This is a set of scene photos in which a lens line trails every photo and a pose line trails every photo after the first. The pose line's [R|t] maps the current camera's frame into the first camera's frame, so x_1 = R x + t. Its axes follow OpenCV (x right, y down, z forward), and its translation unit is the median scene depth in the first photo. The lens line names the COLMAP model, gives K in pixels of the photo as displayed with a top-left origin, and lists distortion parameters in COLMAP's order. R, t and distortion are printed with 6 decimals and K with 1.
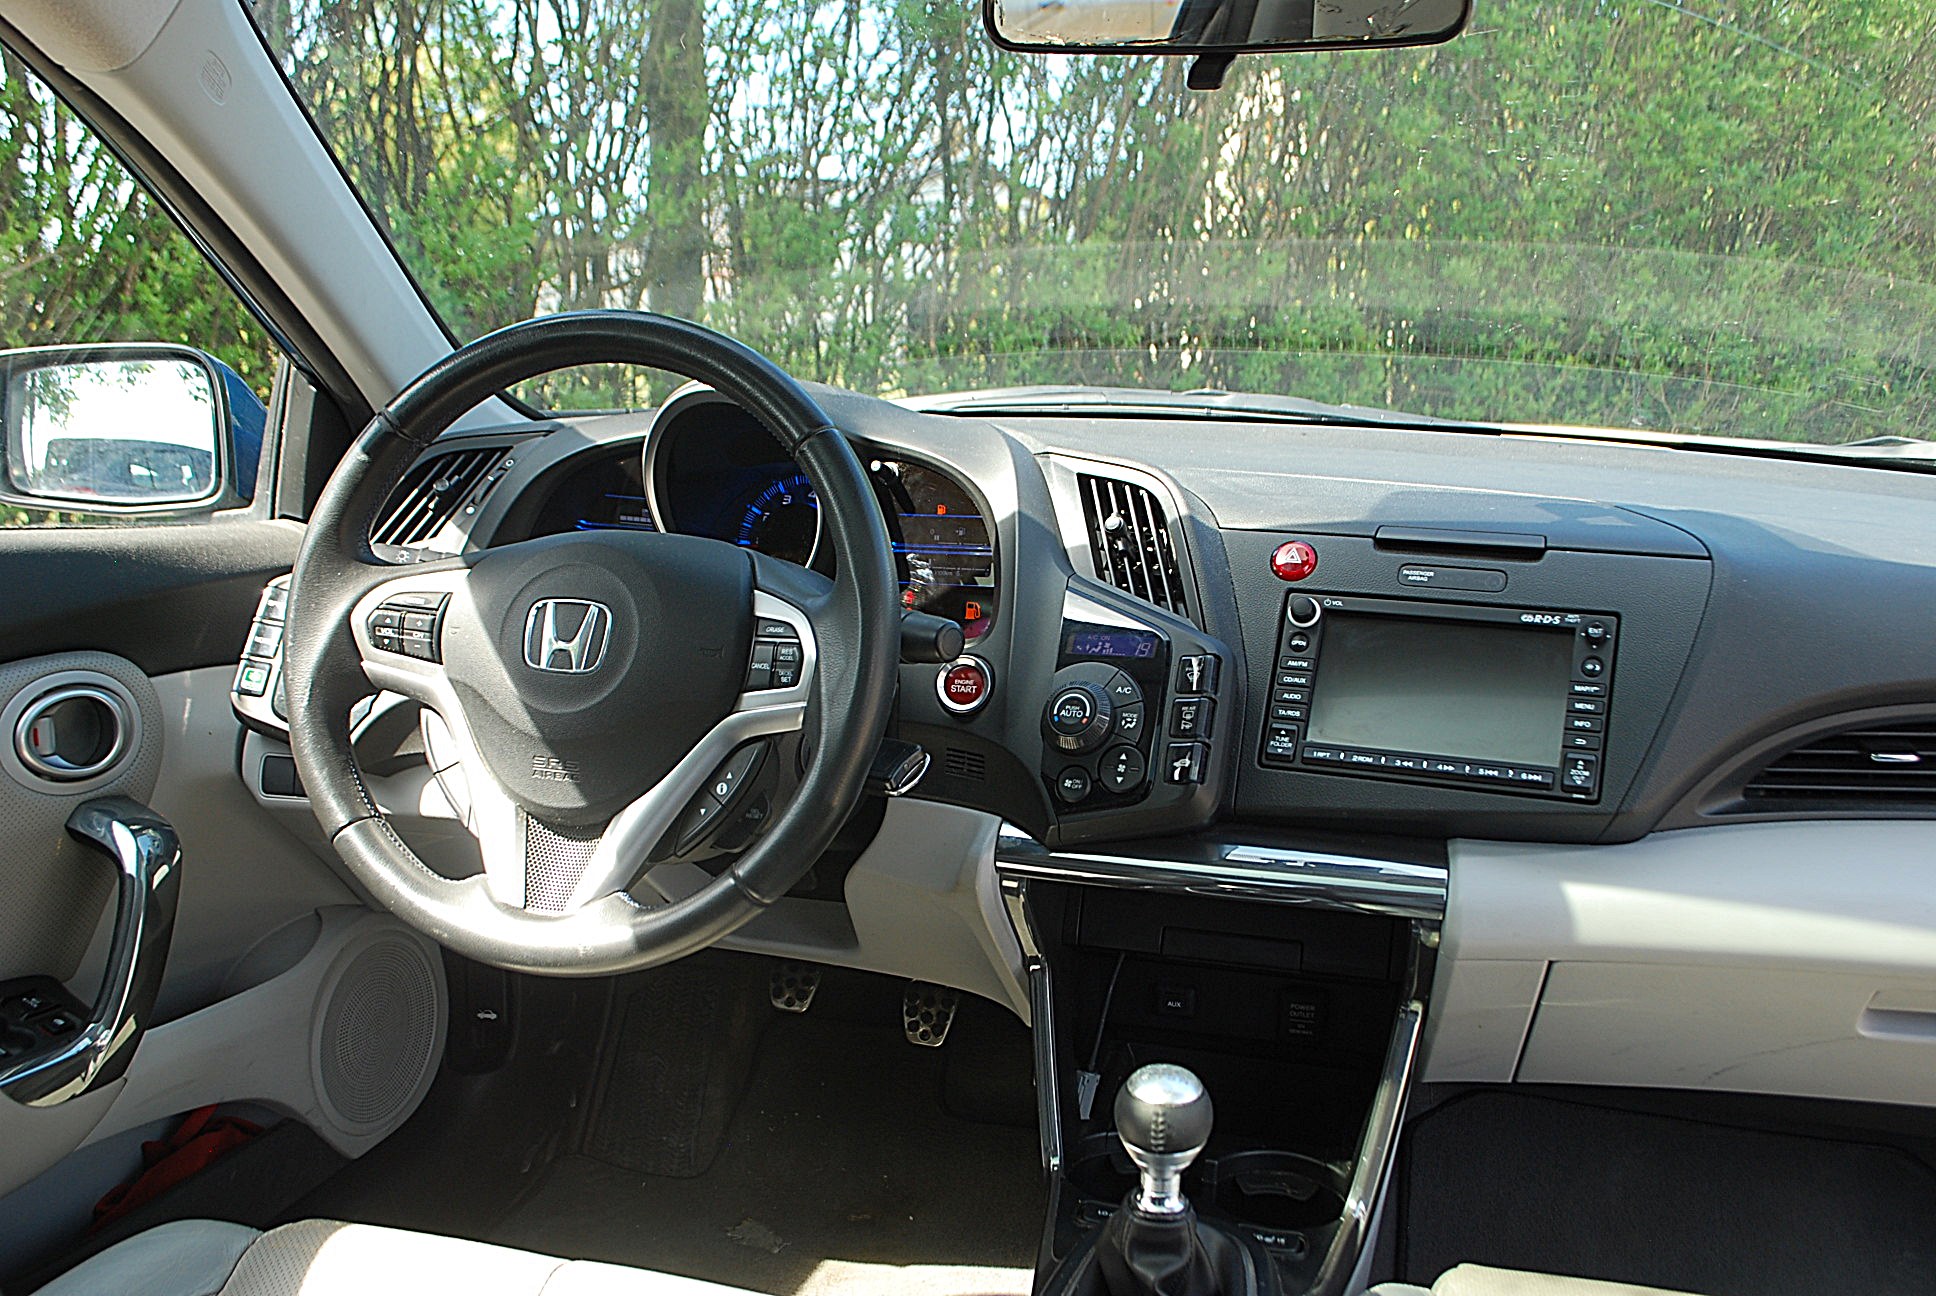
lens RADIAL K [[1750.2, 0, 1007.1], [0, 1750.2, 680.0], [0, 0, 1]] dist [-0.079883, 0.007359]
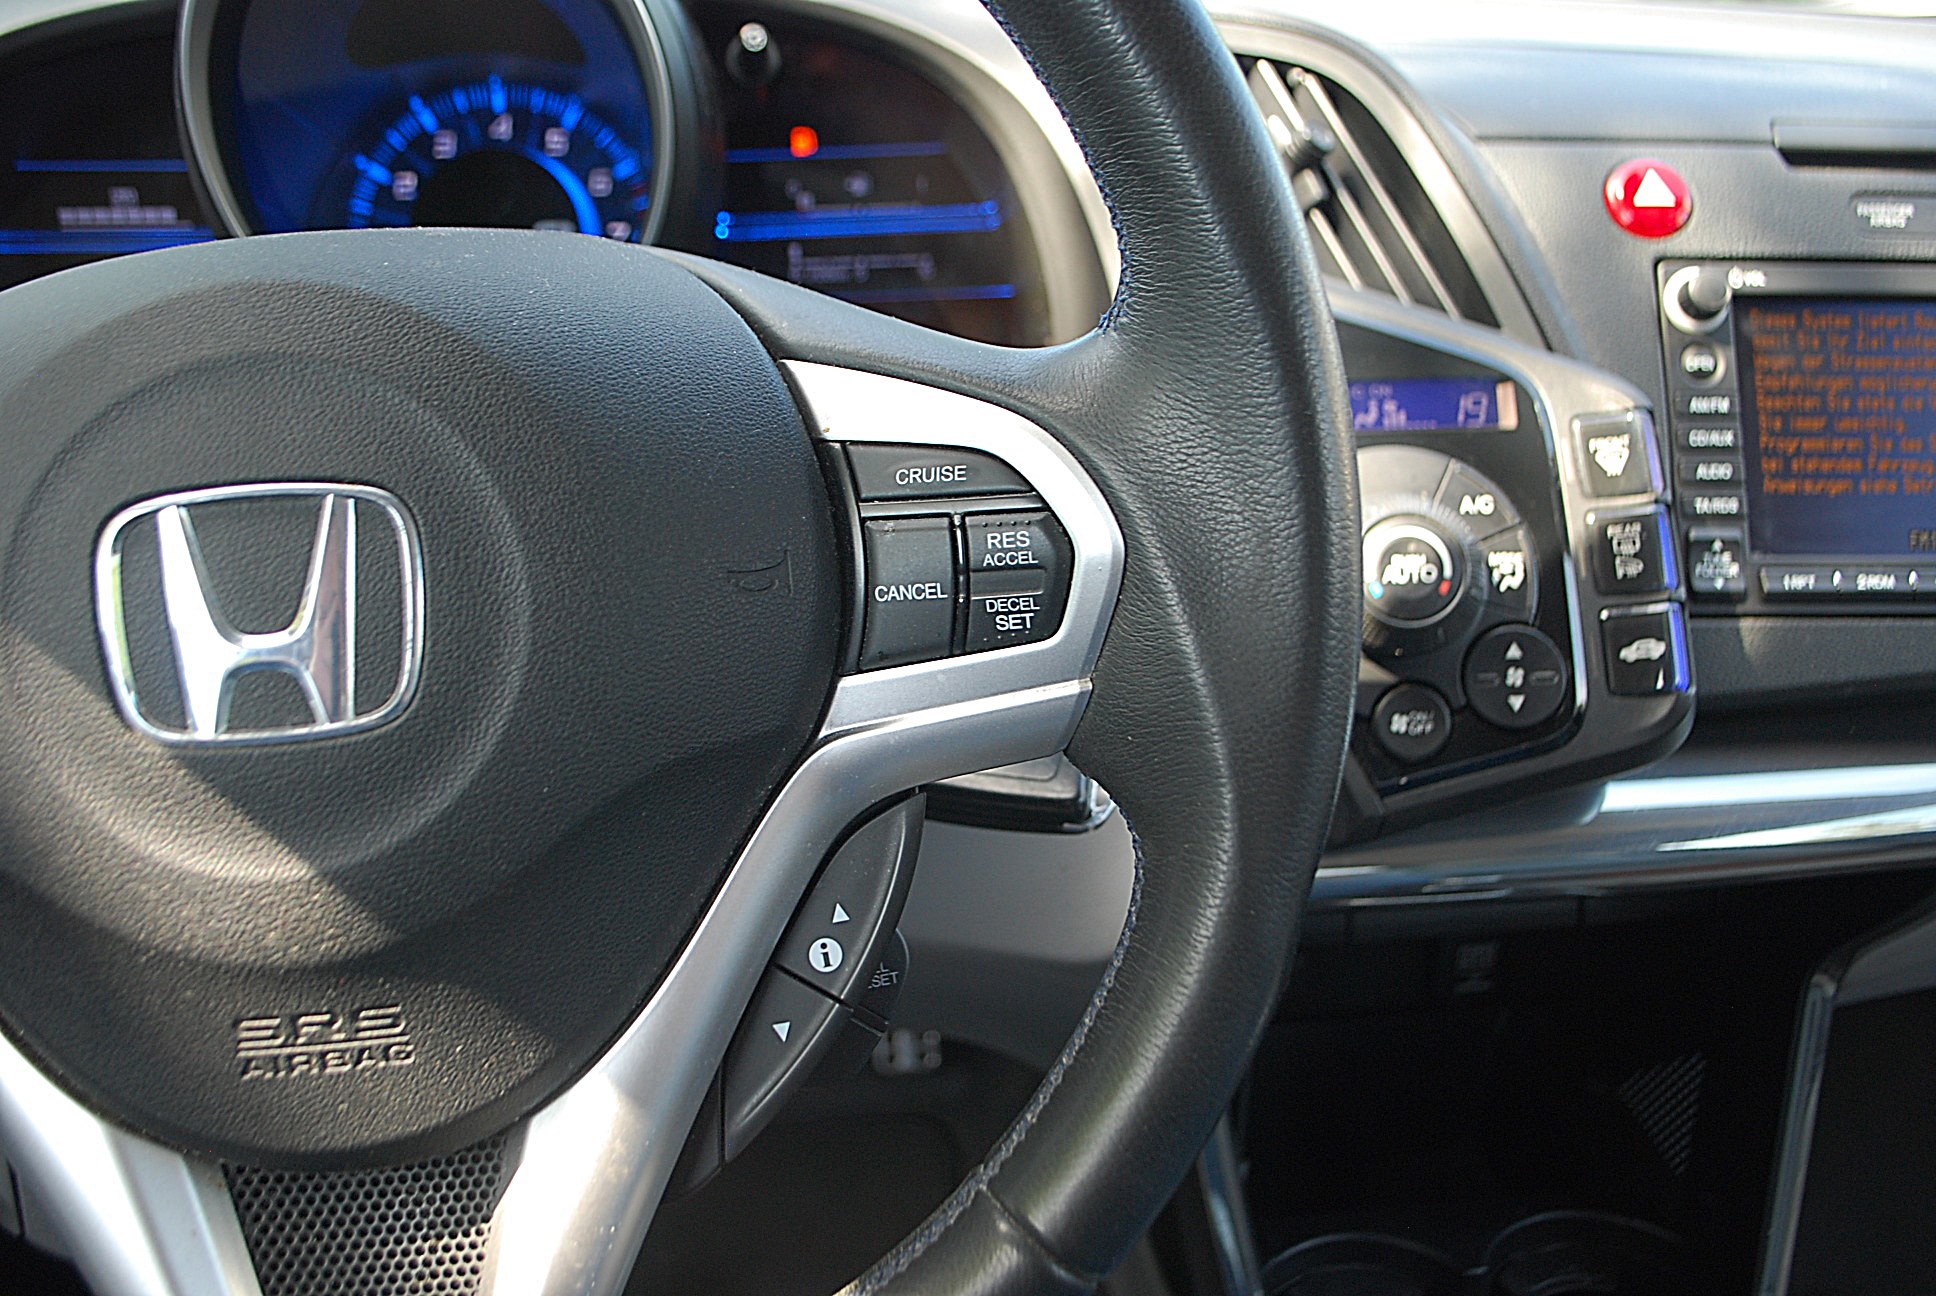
lens RADIAL K [[1585.2, 0, 974.5], [0, 1585.2, 704.8], [0, 0, 1]] dist [0.003310, 0.000781]
pose [[0.902796, -0.169517, 0.395251, -0.231157], [0.085017, 0.971249, 0.222366, -0.047974], [-0.421582, -0.167148, 0.891252, 0.686109]]
